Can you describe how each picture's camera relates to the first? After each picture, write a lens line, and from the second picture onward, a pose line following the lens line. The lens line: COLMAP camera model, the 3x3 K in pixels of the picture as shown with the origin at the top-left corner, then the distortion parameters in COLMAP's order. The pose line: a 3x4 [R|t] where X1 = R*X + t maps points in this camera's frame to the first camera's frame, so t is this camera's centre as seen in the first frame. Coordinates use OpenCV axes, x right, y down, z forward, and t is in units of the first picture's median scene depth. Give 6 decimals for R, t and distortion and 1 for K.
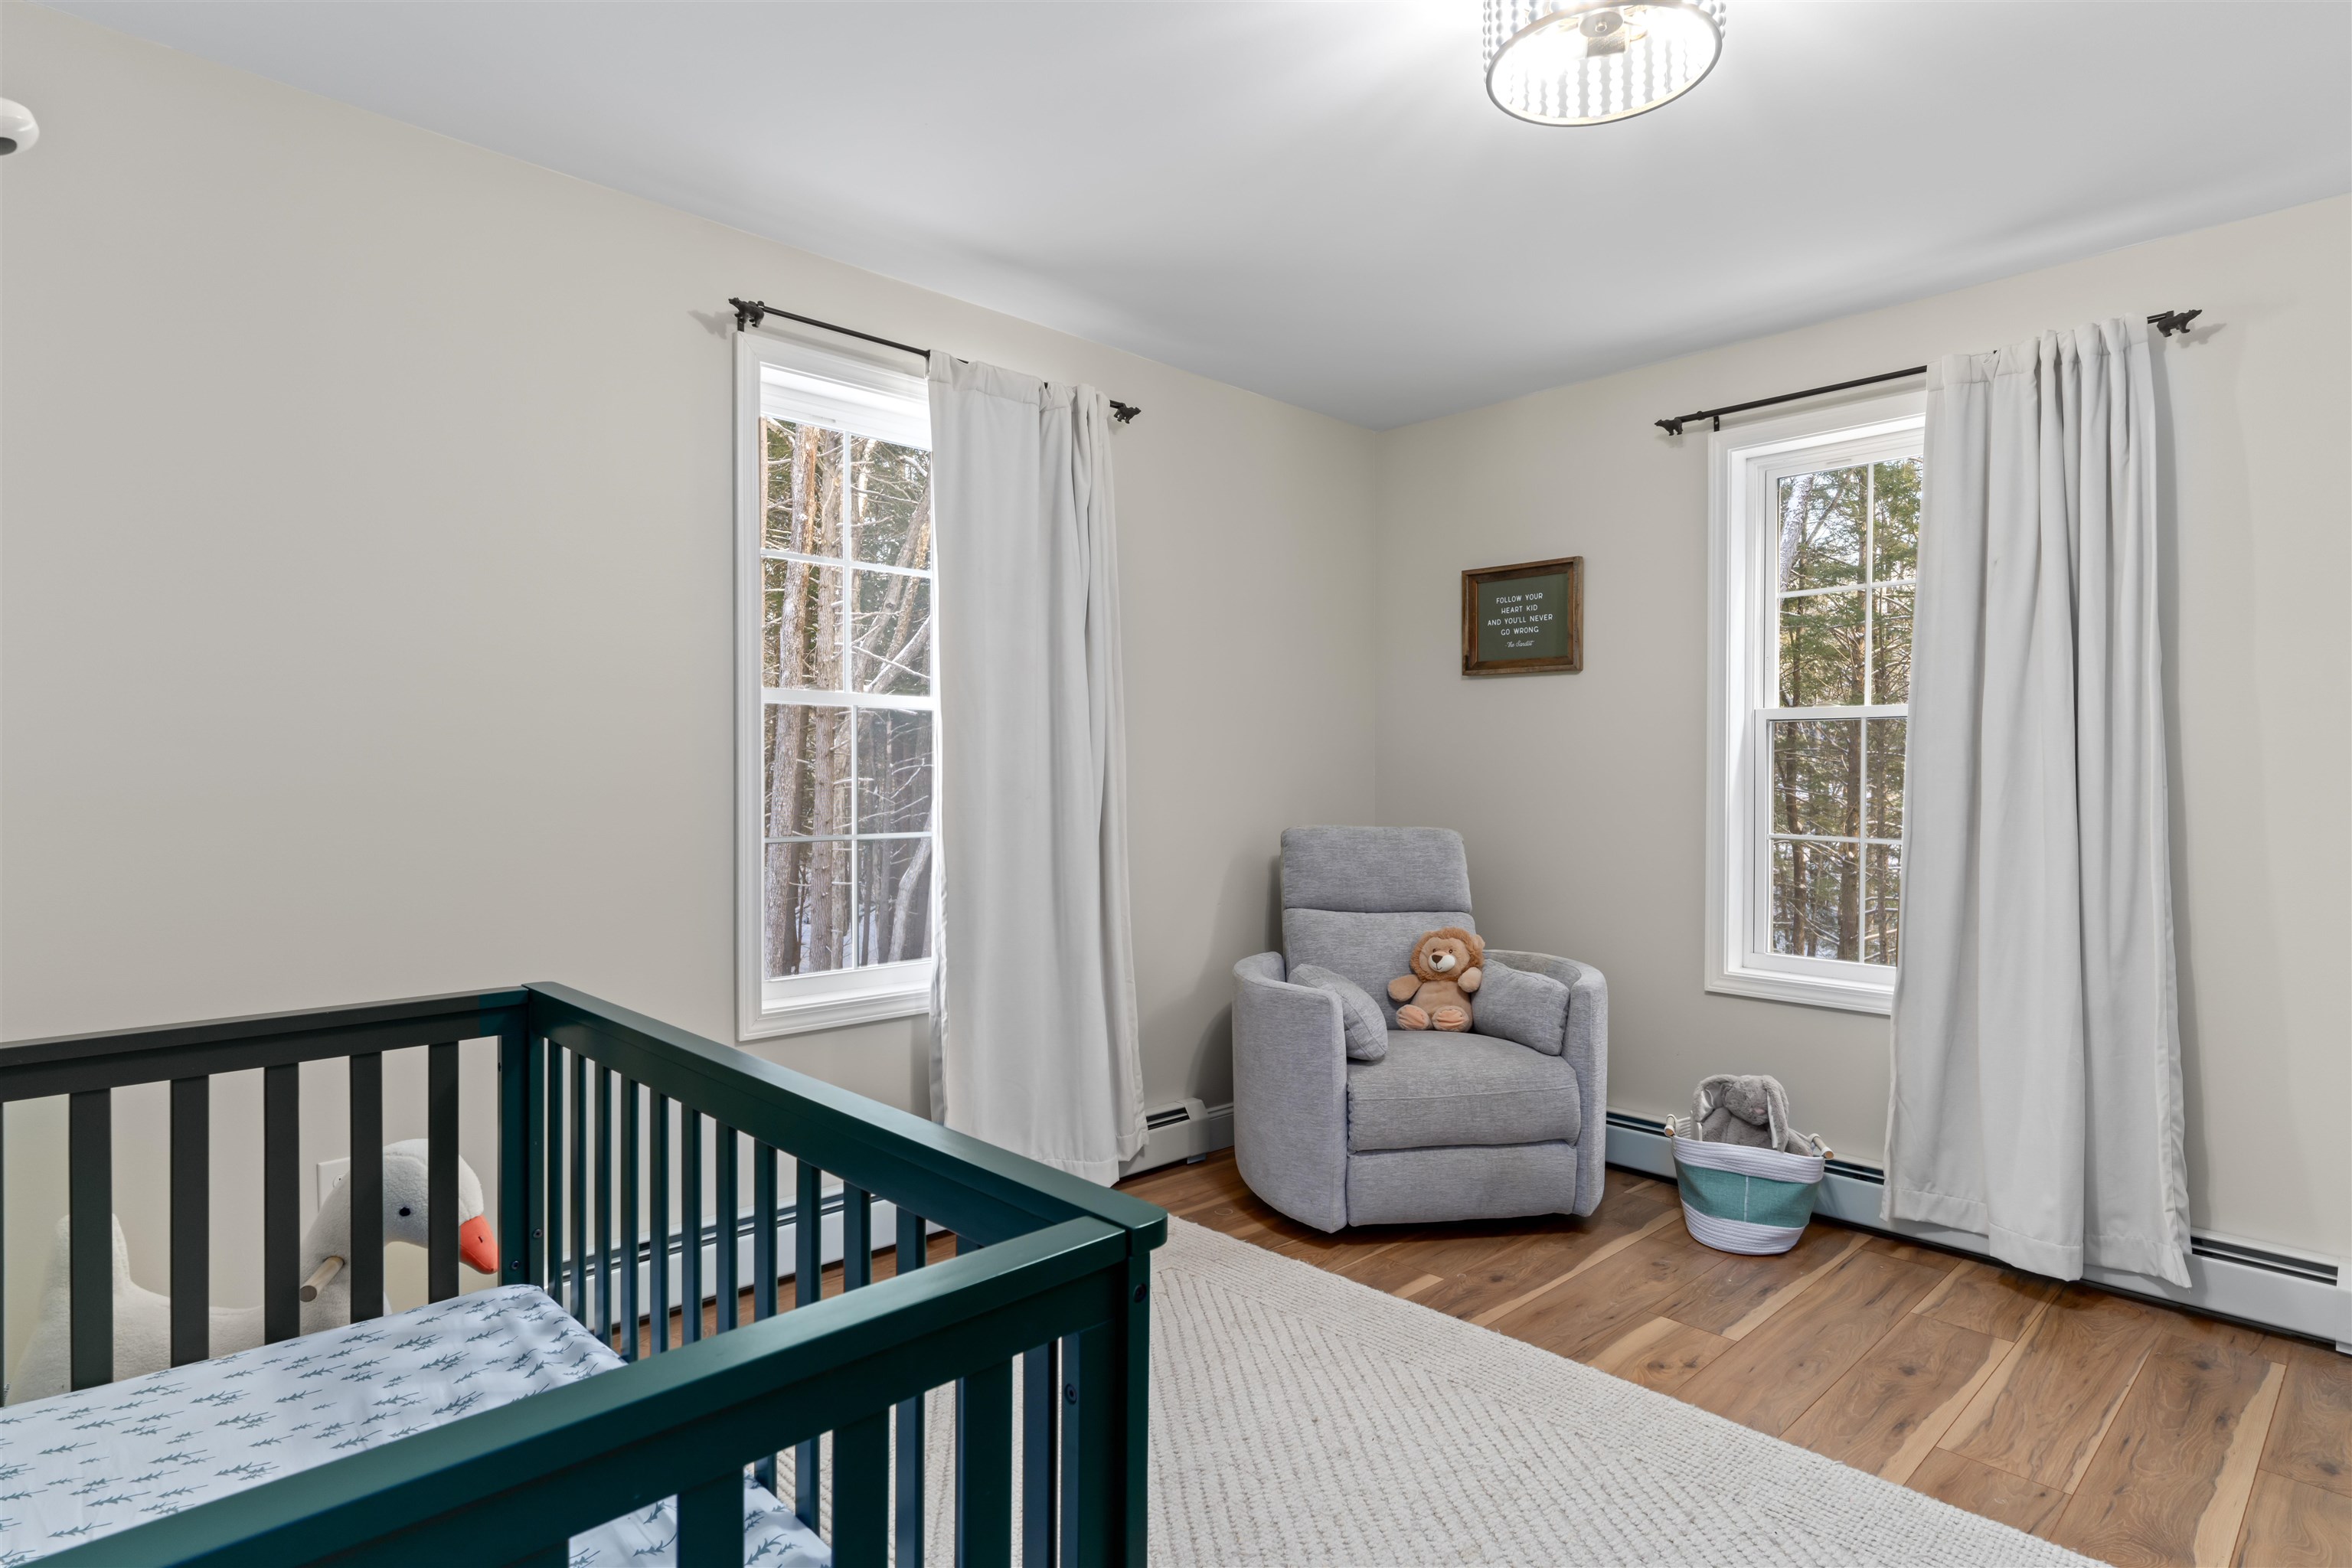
lens RADIAL K [[1228.4, 0, 1176.0], [0, 1228.4, 784.0], [0, 0, 1]] dist [0.001361, 0.000794]
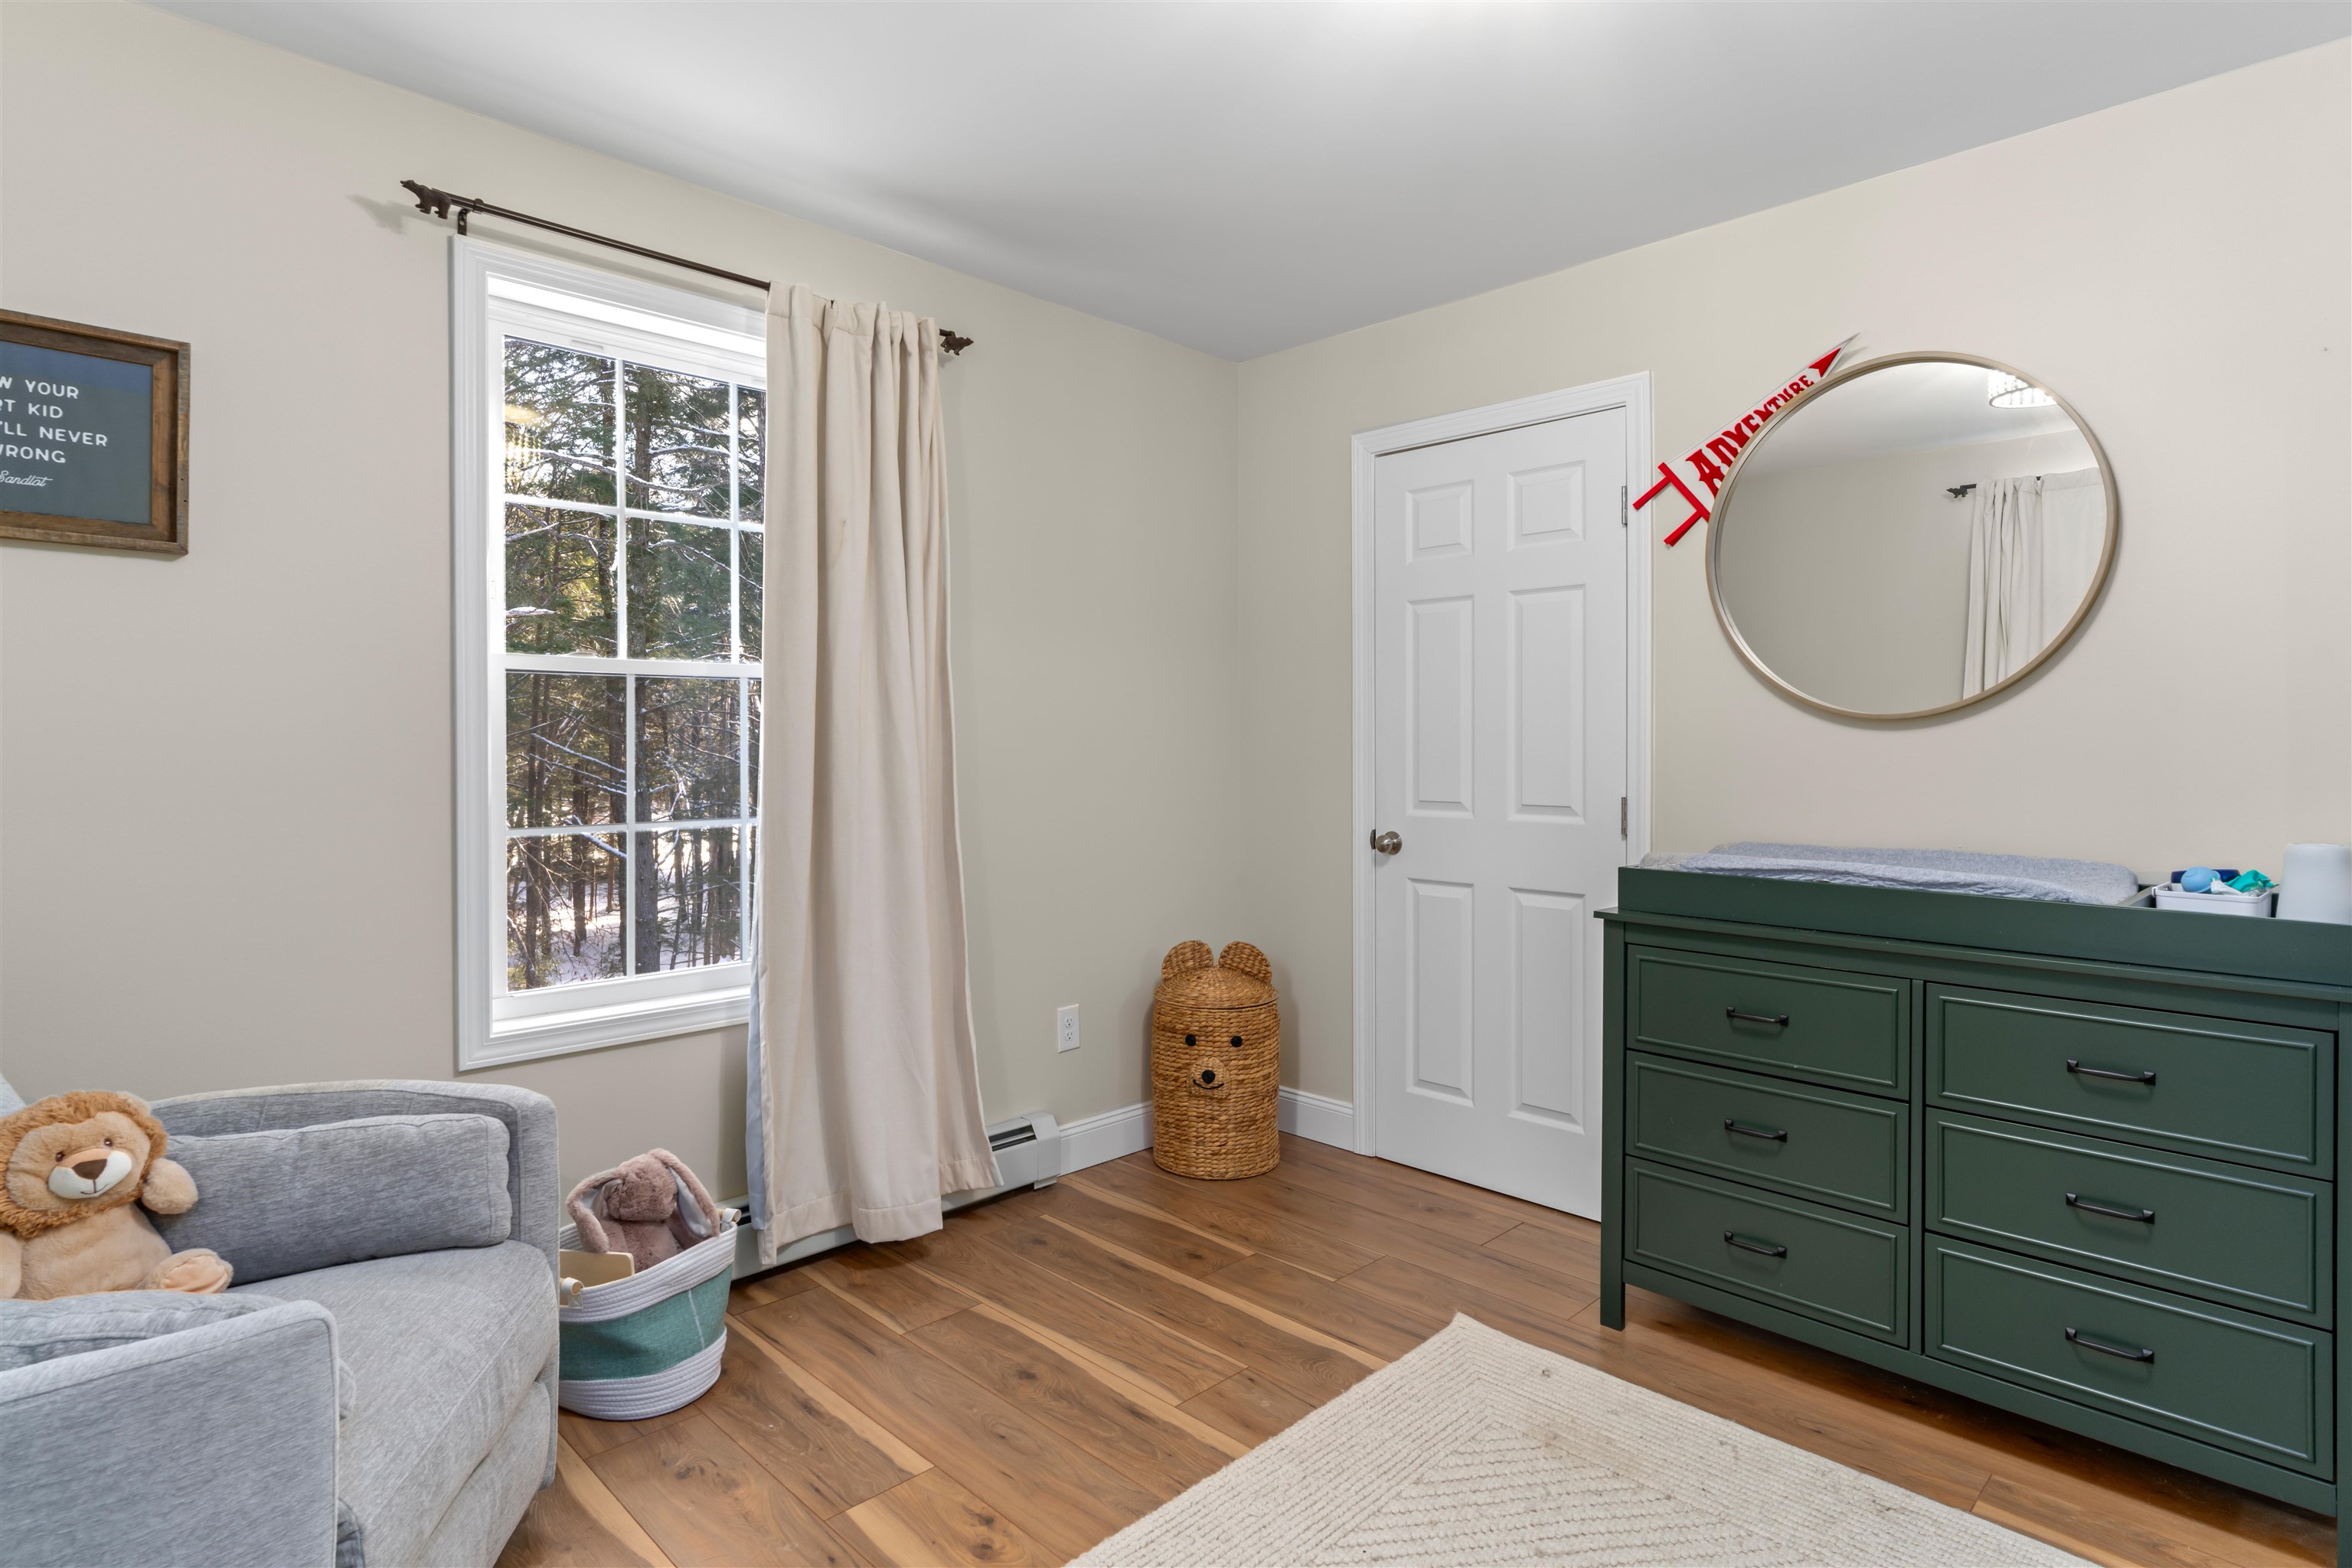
lens RADIAL K [[1207.5, 0, 1177.8], [0, 1207.5, 751.8], [0, 0, 1]] dist [0.001112, -0.000027]
pose [[-0.022593, -0.011203, 0.999682, -0.266942], [0.010812, 0.999876, 0.011450, -0.009664], [-0.999686, 0.011067, -0.022469, 0.724582]]
